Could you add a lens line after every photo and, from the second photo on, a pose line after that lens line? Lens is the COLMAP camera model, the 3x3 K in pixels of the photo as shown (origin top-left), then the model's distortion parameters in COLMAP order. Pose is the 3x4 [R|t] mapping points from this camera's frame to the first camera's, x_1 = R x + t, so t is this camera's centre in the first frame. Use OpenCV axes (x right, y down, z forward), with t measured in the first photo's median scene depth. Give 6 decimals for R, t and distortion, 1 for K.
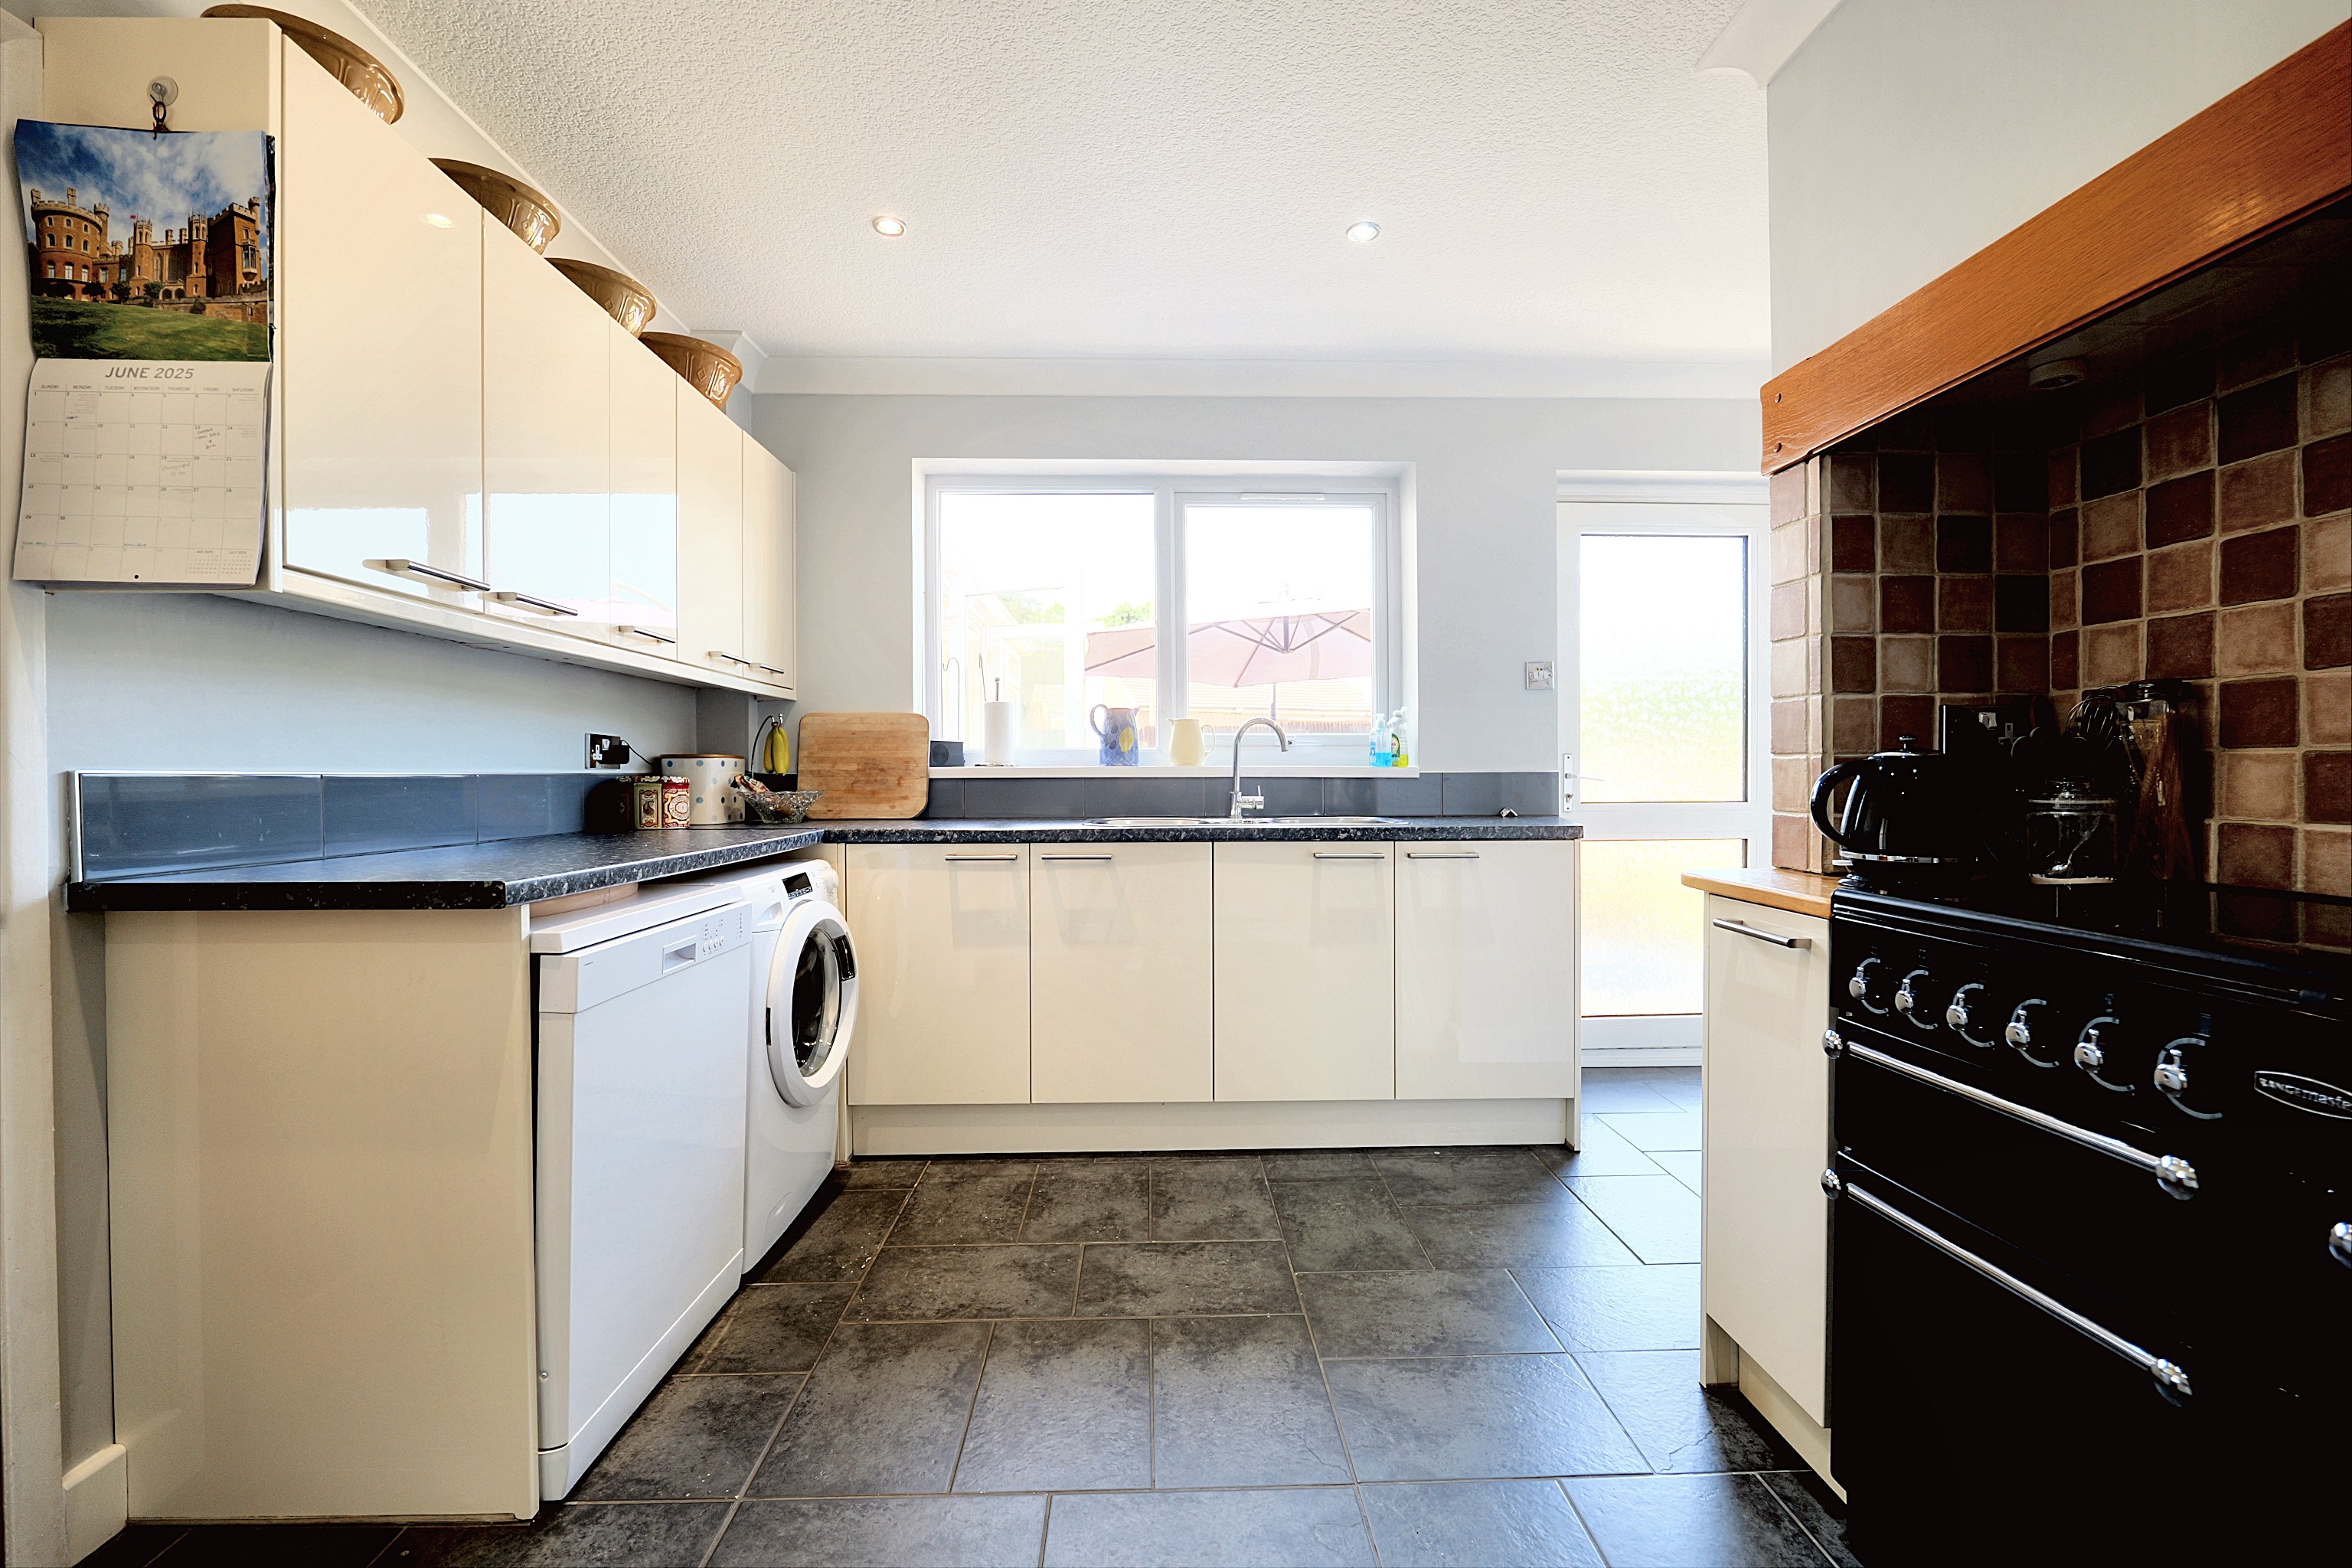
lens RADIAL K [[964.2, 0, 1170.9], [0, 964.2, 781.8], [0, 0, 1]] dist [-0.012997, 0.000666]
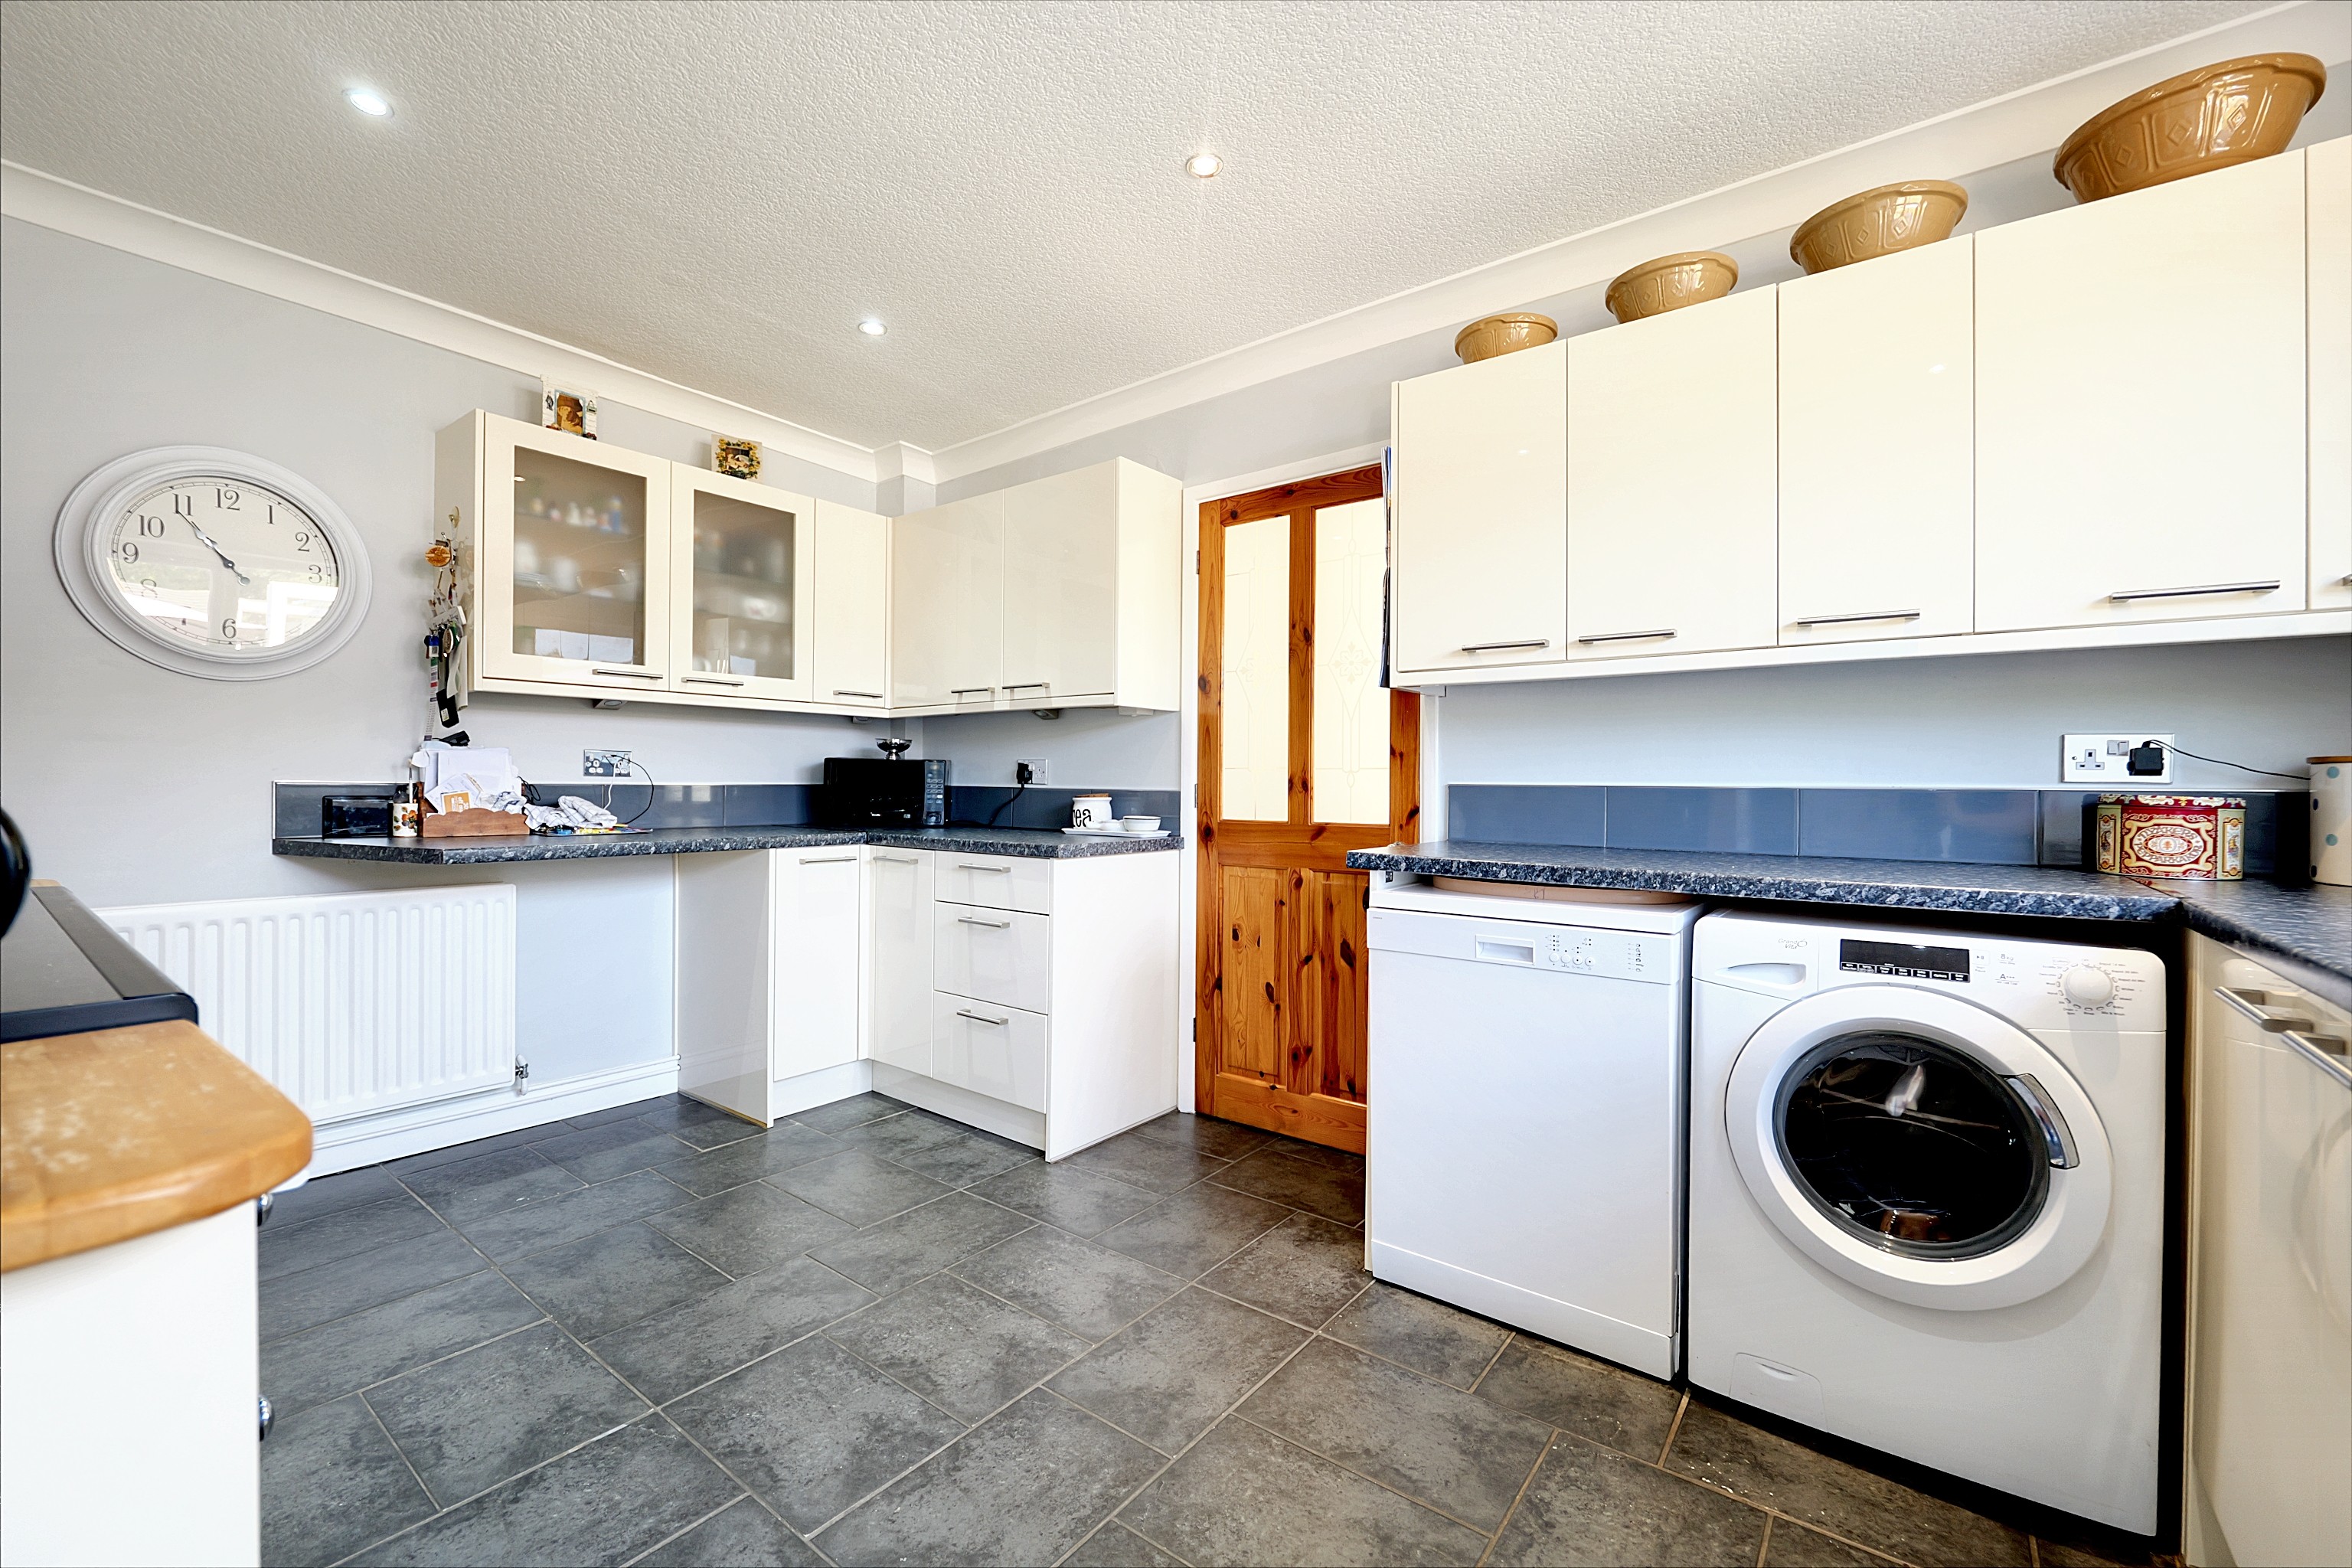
lens RADIAL K [[964.2, 0, 1170.9], [0, 964.2, 781.8], [0, 0, 1]] dist [-0.012997, 0.000666]
pose [[-0.634112, -0.003180, -0.773234, 0.398582], [-0.012089, 0.999910, 0.005802, -0.010498], [0.773146, 0.013027, -0.634094, 0.942451]]
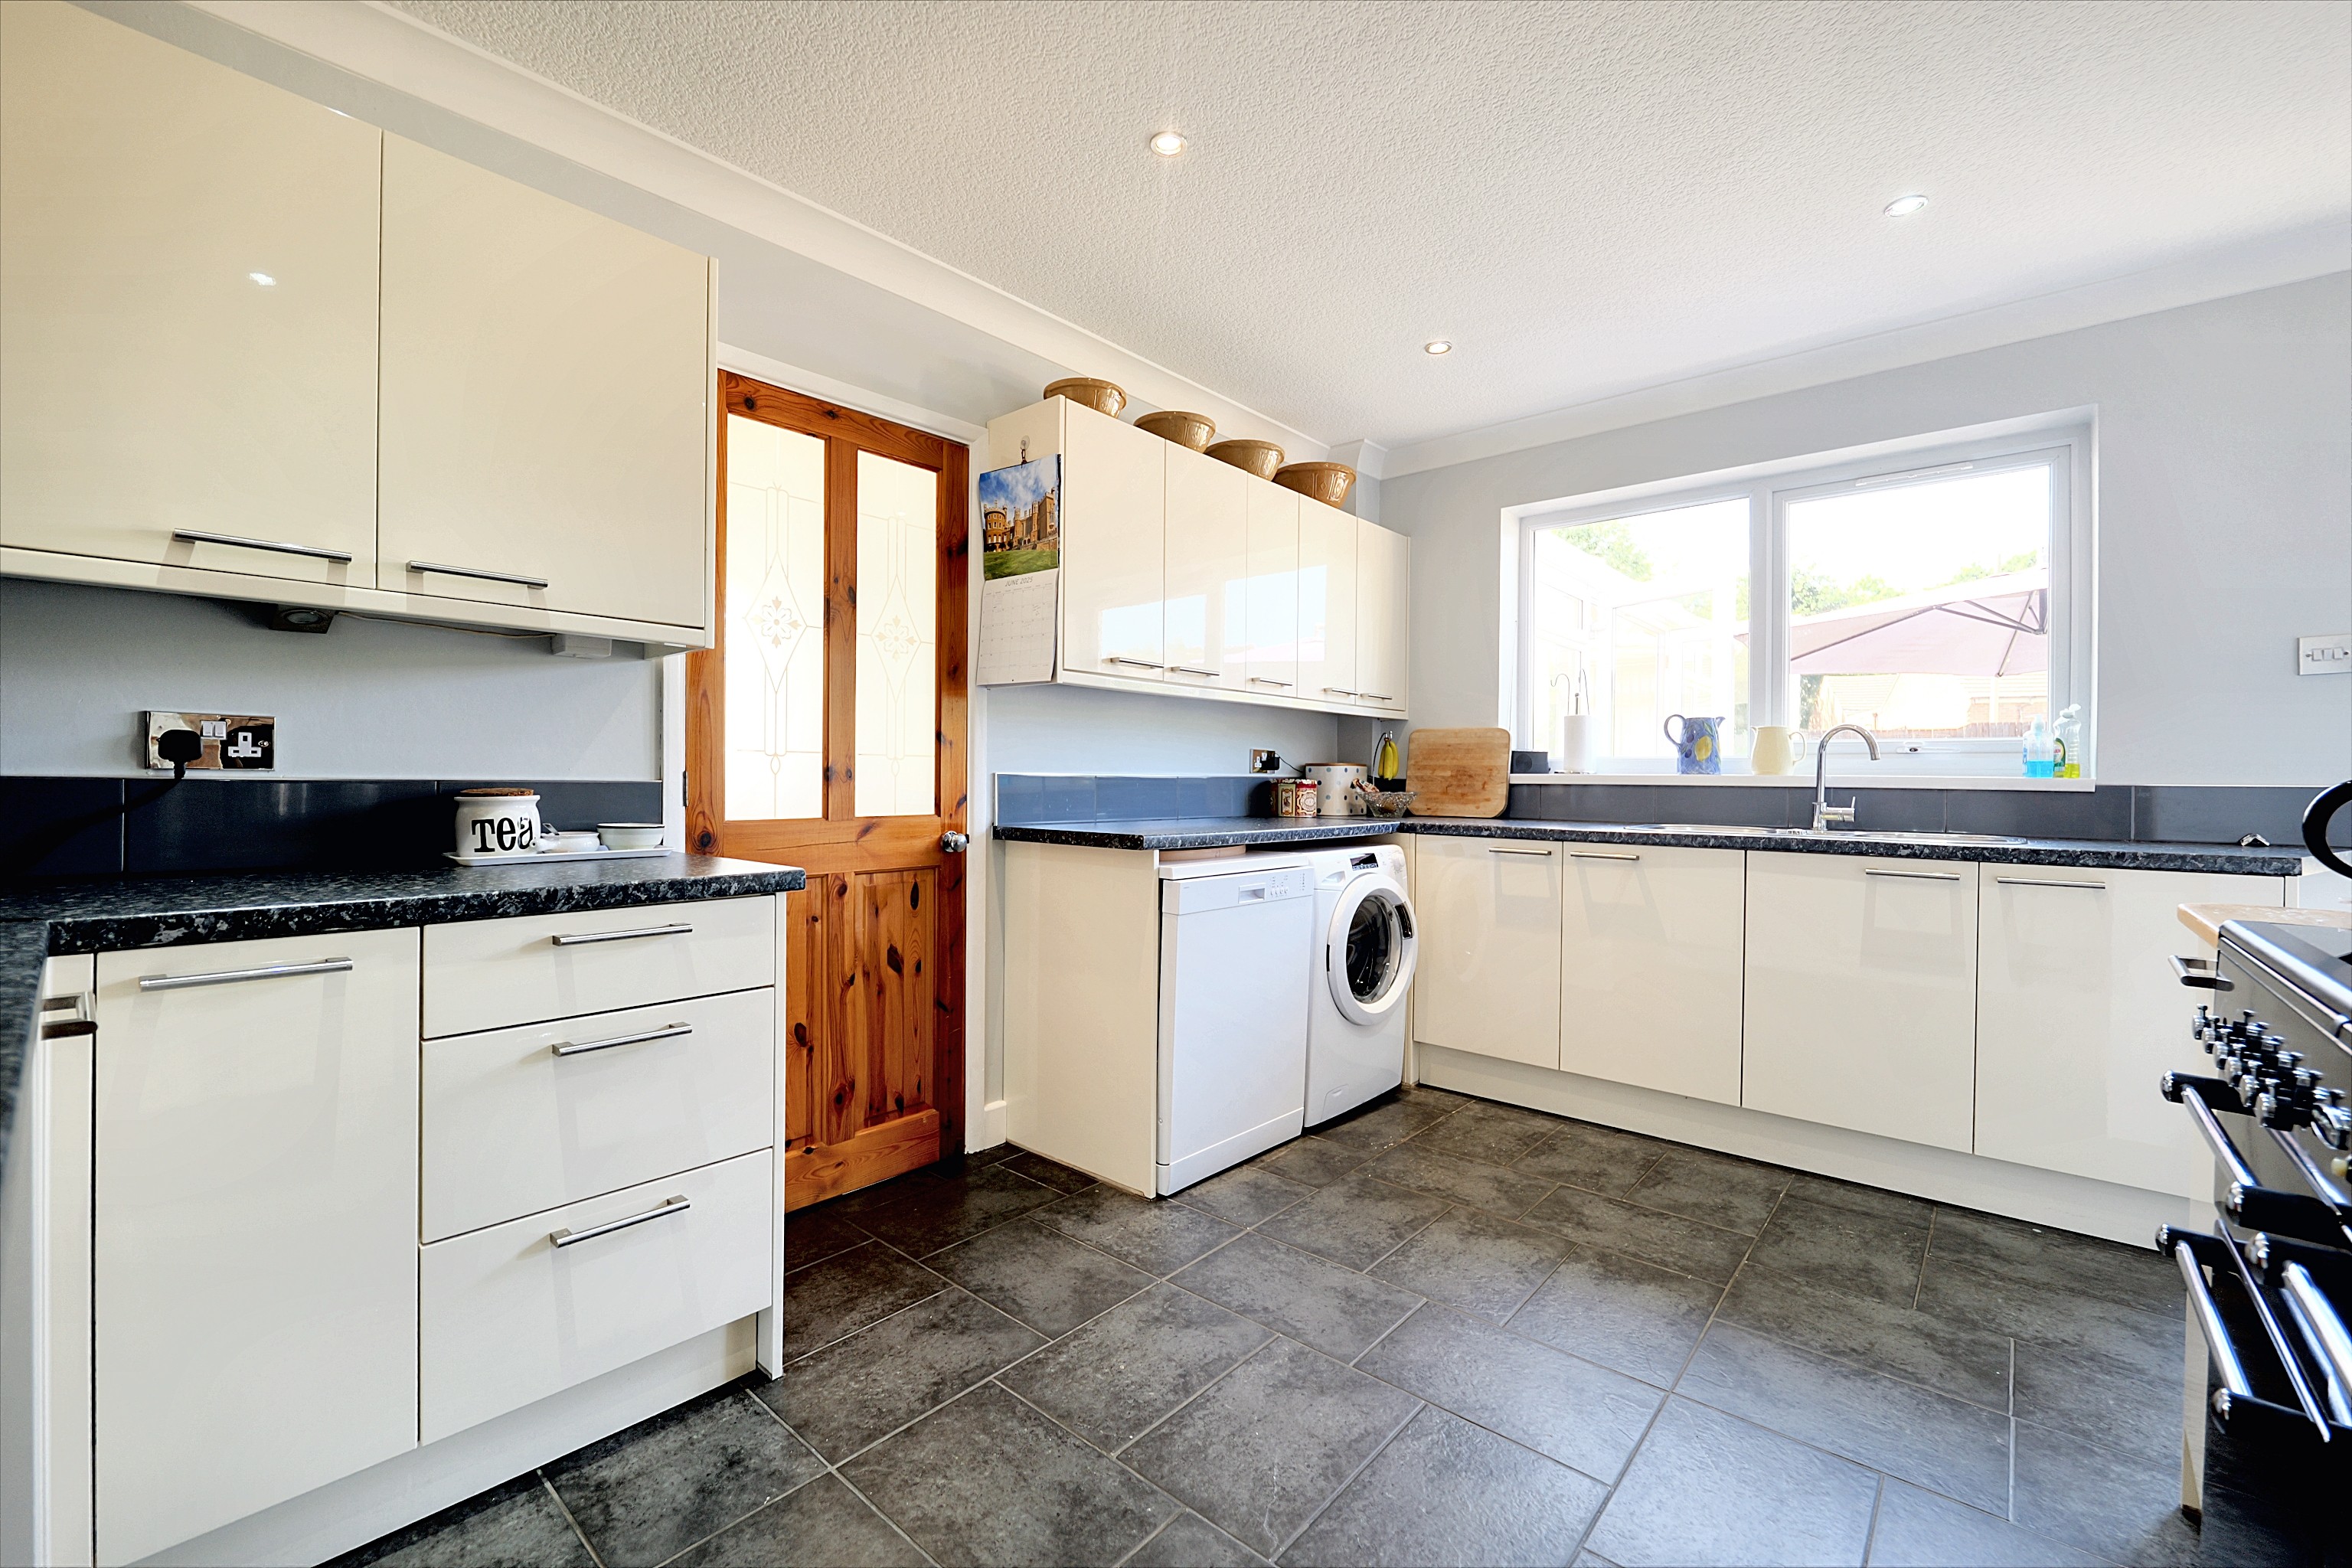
lens RADIAL K [[964.2, 0, 1170.9], [0, 964.2, 781.8], [0, 0, 1]] dist [-0.012997, 0.000666]
pose [[0.731793, 0.012811, -0.681406, 0.304198], [-0.017027, 0.999855, 0.000513, 0.000608], [0.681314, 0.011226, 0.731905, -0.156121]]
